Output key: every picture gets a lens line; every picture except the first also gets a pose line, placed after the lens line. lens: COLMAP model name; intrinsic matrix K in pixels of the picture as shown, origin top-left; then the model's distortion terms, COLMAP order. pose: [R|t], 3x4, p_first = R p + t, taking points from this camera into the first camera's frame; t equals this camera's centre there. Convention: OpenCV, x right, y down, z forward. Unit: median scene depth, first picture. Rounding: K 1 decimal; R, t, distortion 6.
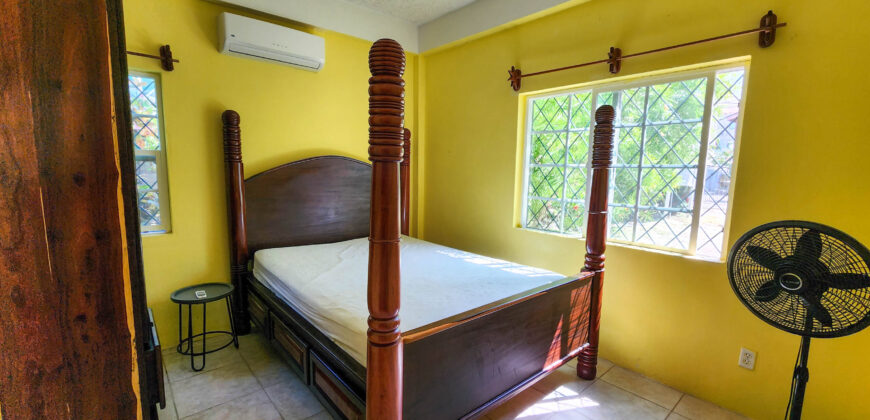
lens RADIAL K [[355.7, 0, 434.5], [0, 355.7, 214.6], [0, 0, 1]] dist [0.002745, -0.001910]
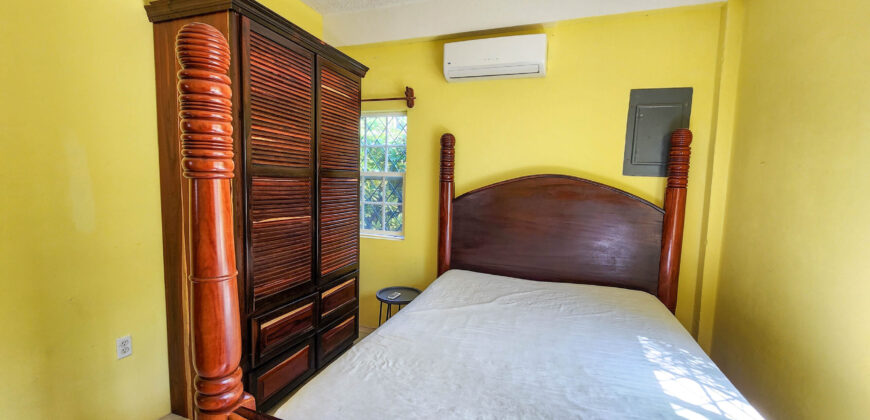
lens RADIAL K [[355.7, 0, 436.8], [0, 355.7, 206.9], [0, 0, 1]] dist [0.002745, -0.001910]
pose [[0.532794, 0.051389, -0.844683, 0.319450], [-0.118215, 0.992887, -0.014160, -0.057722], [0.837947, 0.107398, 0.535080, 0.436208]]
